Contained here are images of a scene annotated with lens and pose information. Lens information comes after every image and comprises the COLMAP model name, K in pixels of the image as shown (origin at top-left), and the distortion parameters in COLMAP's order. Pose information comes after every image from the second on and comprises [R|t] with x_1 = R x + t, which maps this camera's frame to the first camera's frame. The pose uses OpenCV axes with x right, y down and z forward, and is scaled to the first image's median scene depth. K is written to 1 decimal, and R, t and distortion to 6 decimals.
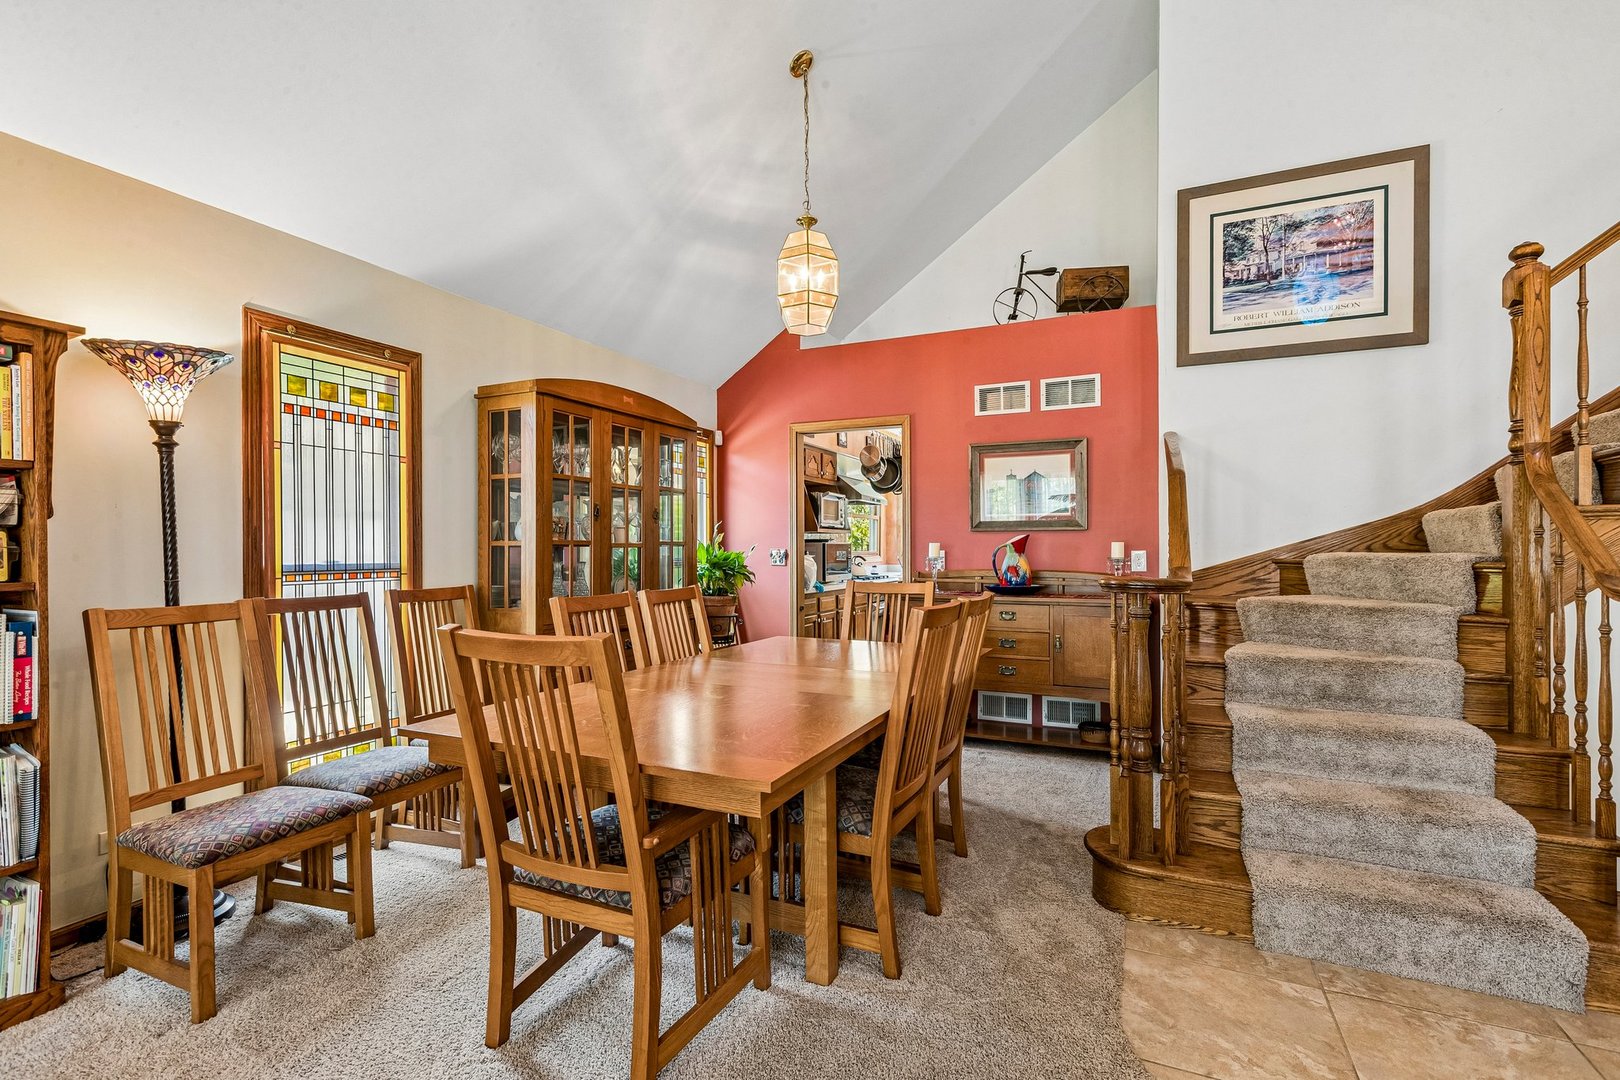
lens RADIAL K [[730.8, 0, 805.2], [0, 730.8, 542.8], [0, 0, 1]] dist [-0.002274, -0.000918]
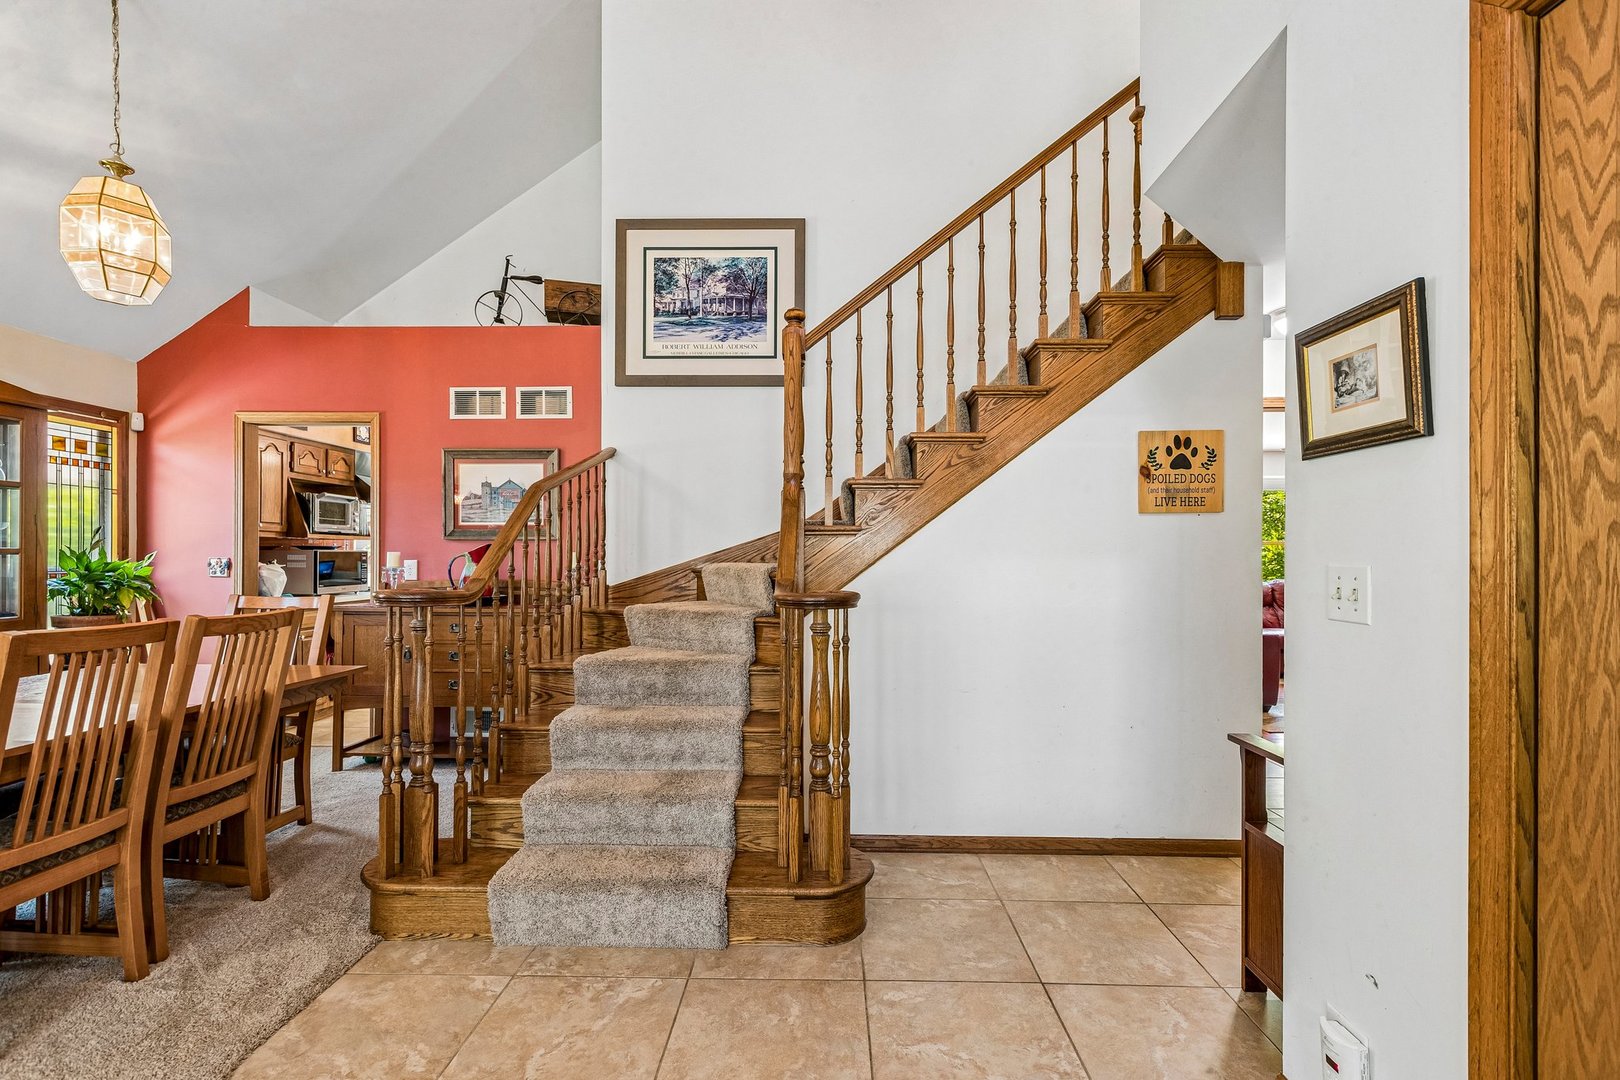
lens RADIAL K [[730.8, 0, 810.5], [0, 730.8, 548.4], [0, 0, 1]] dist [-0.002274, -0.000918]
pose [[0.910185, 0.006370, 0.414153, 0.343409], [-0.005860, 0.999980, -0.002501, -0.006365], [-0.414161, -0.000151, 0.910204, -0.078855]]
